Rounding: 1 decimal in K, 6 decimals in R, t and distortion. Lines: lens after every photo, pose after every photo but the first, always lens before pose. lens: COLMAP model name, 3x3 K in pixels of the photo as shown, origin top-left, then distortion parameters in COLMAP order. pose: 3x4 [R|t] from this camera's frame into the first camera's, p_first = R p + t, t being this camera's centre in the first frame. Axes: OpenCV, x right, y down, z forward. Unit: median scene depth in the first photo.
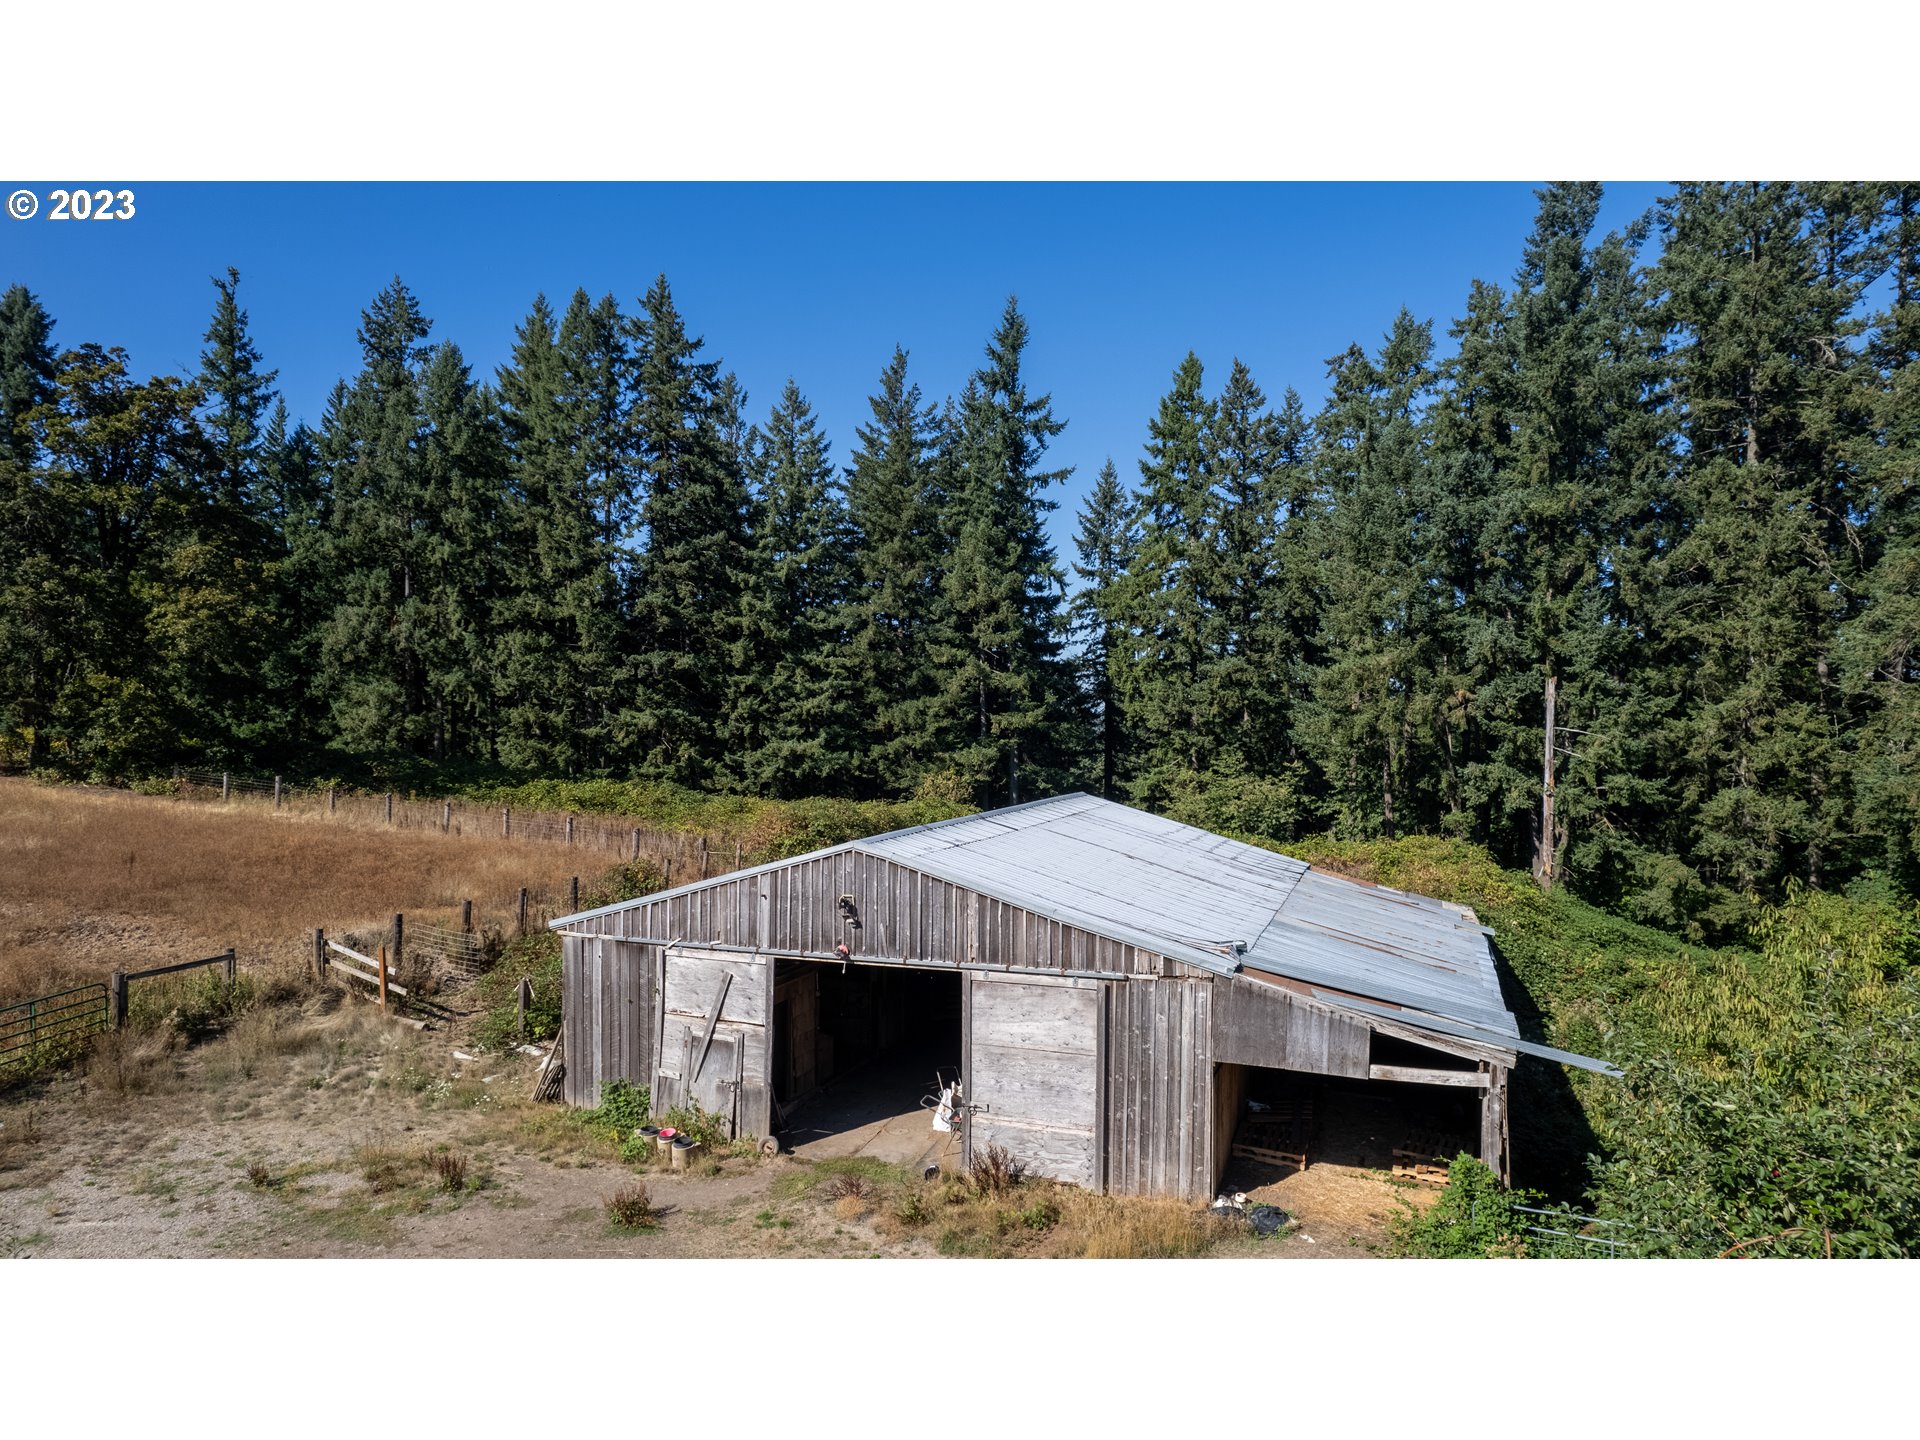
lens RADIAL K [[1237.0, 0, 956.5], [0, 1237.0, 722.3], [0, 0, 1]] dist [-0.079364, 0.076884]
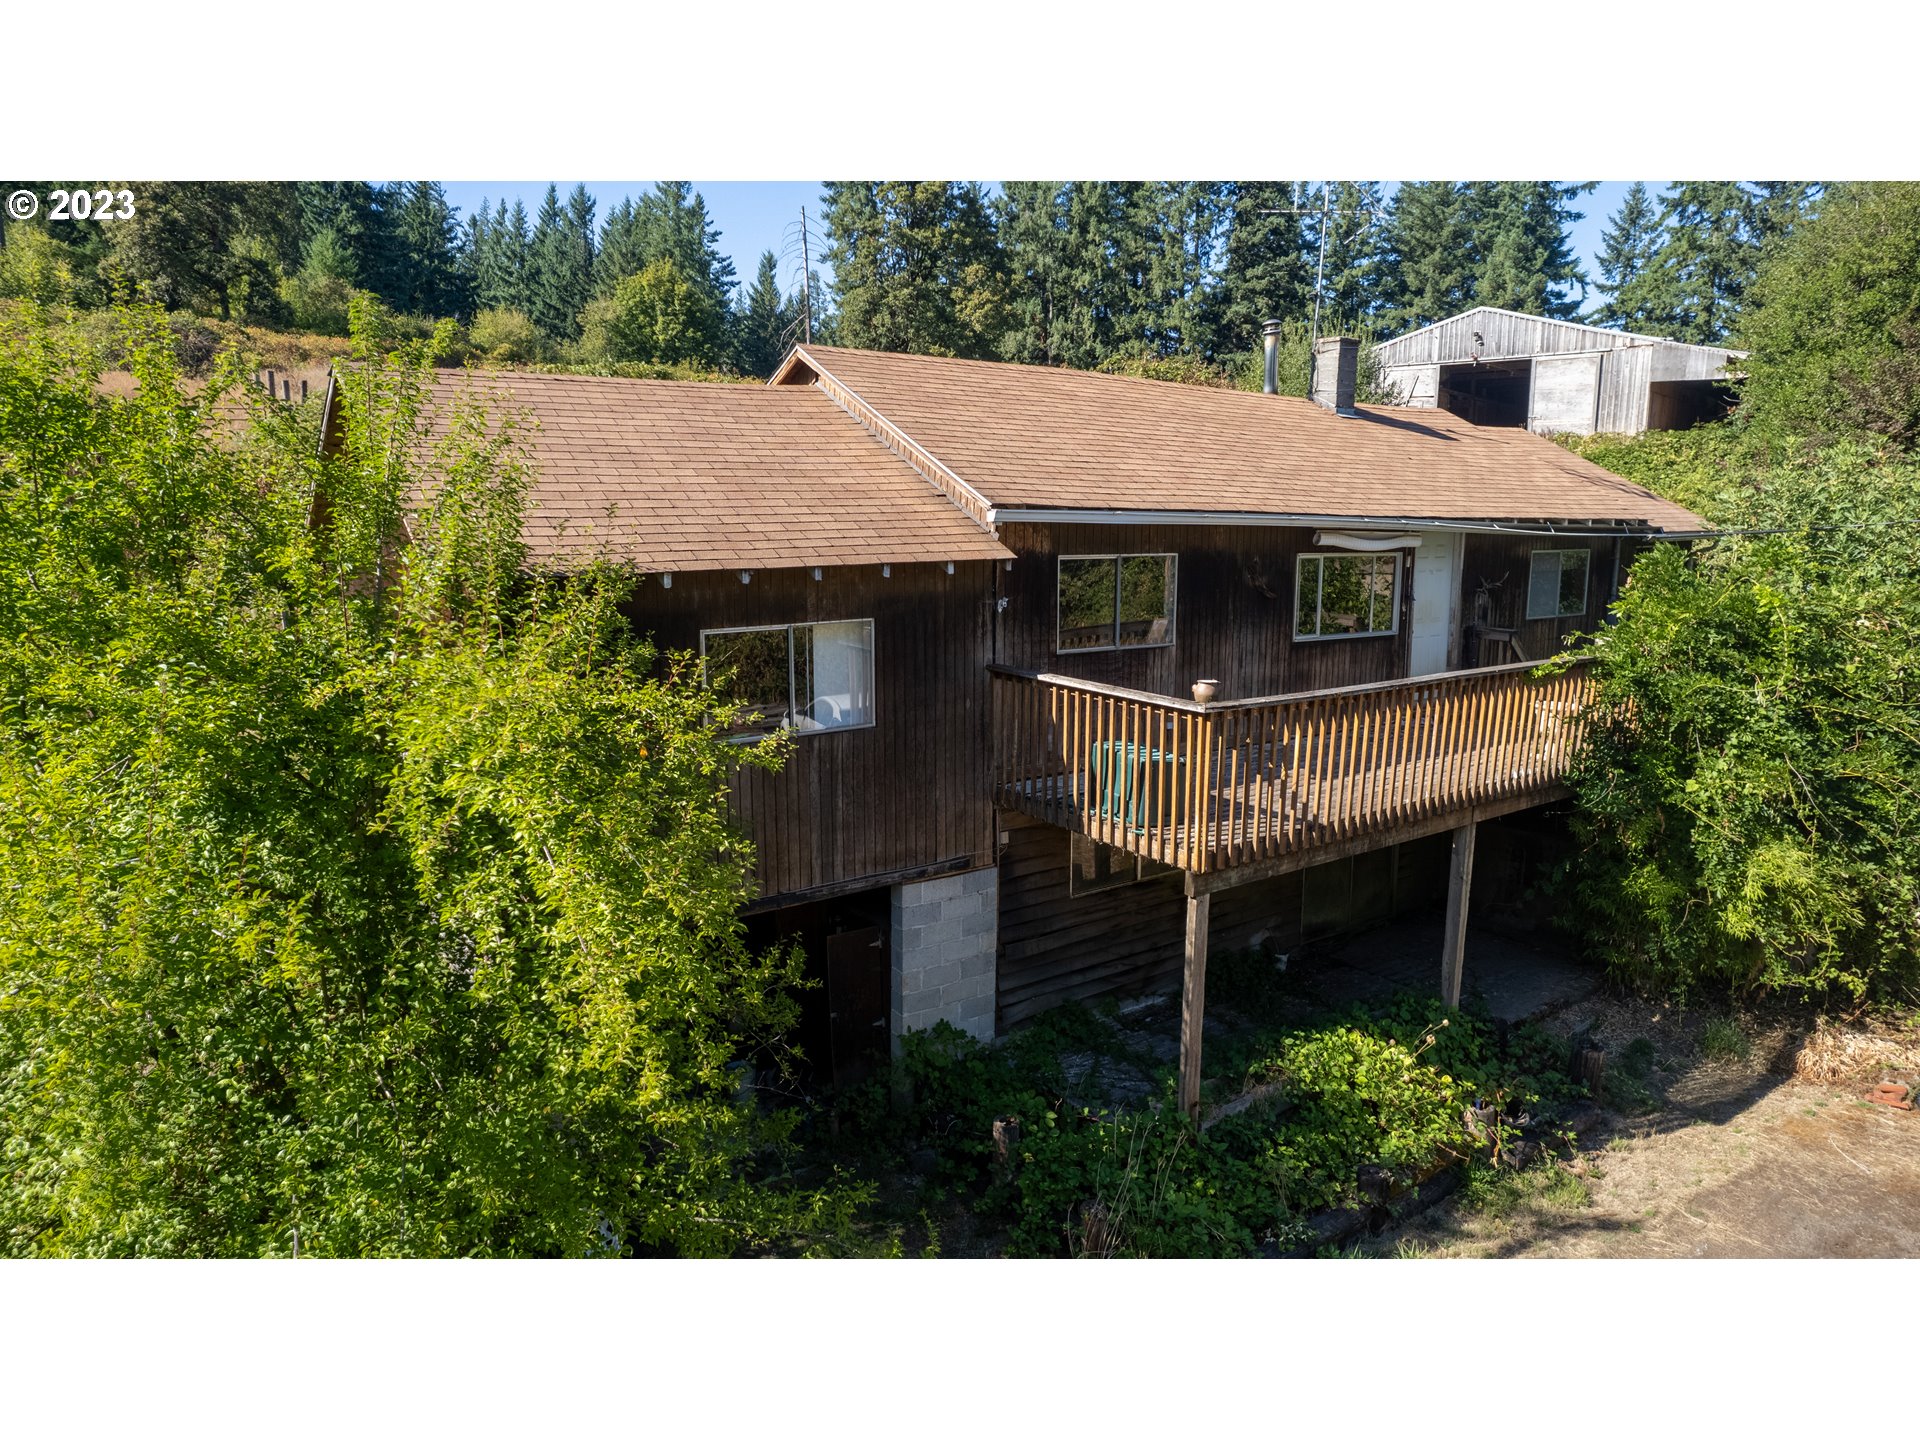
lens RADIAL K [[1237.0, 0, 956.5], [0, 1237.0, 722.3], [0, 0, 1]] dist [-0.079364, 0.076884]
pose [[0.931668, 0.059900, -0.358339, -0.033783], [-0.000260, 0.986424, 0.164216, 0.118621], [0.363311, -0.152901, 0.919035, -0.369866]]
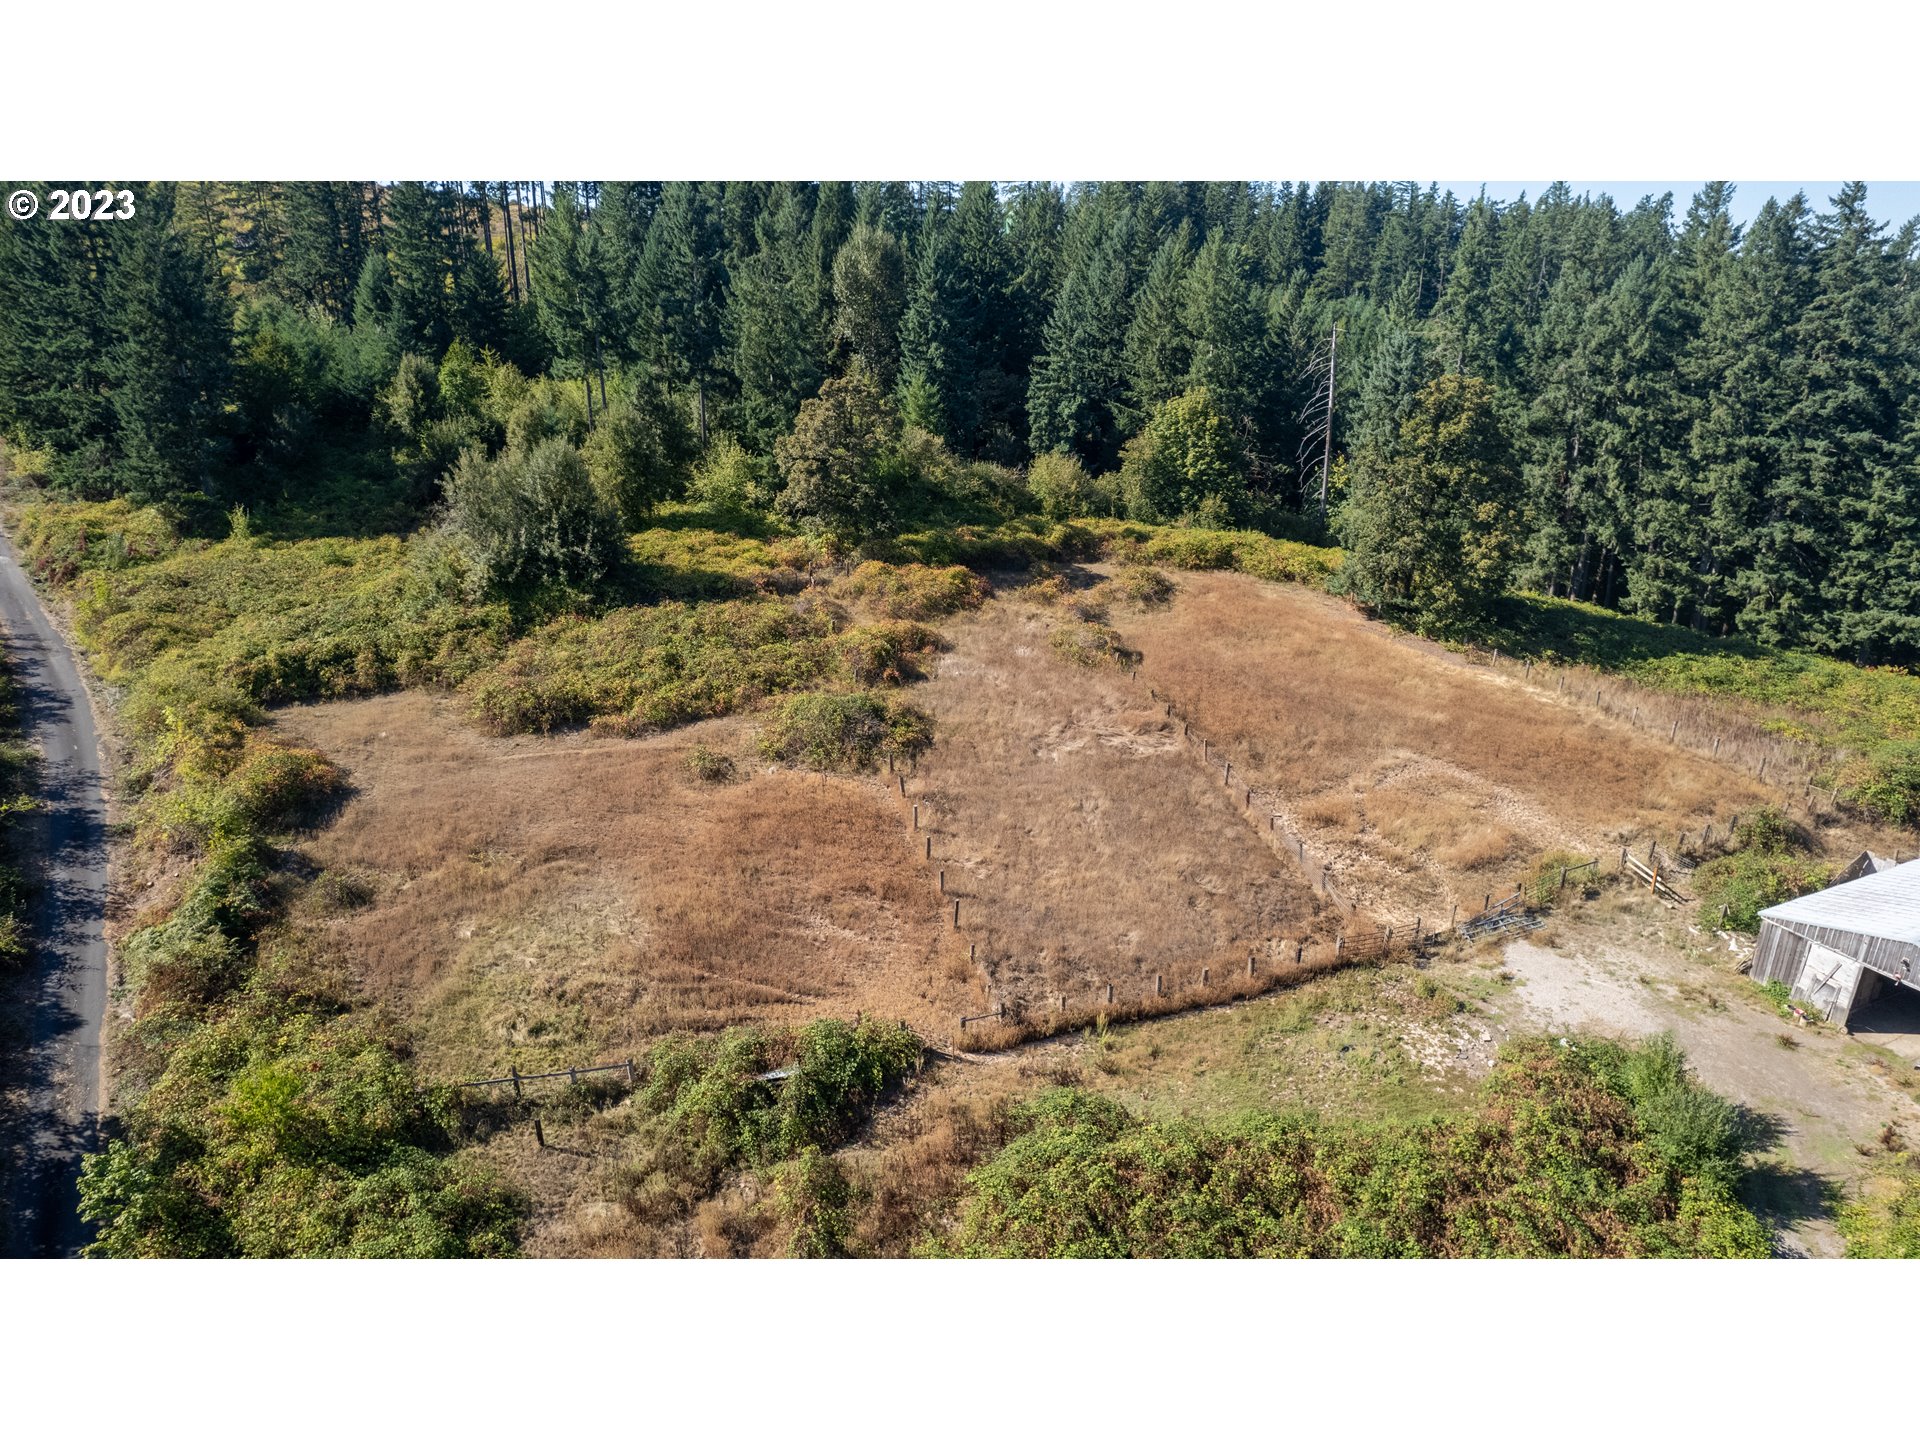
lens RADIAL K [[1237.0, 0, 956.5], [0, 1237.0, 722.3], [0, 0, 1]] dist [-0.079364, 0.076884]
pose [[0.721870, 0.234601, -0.651050, 0.003422], [-0.001416, 0.941284, 0.337614, -0.289091], [0.692027, -0.242791, 0.679817, -0.484194]]
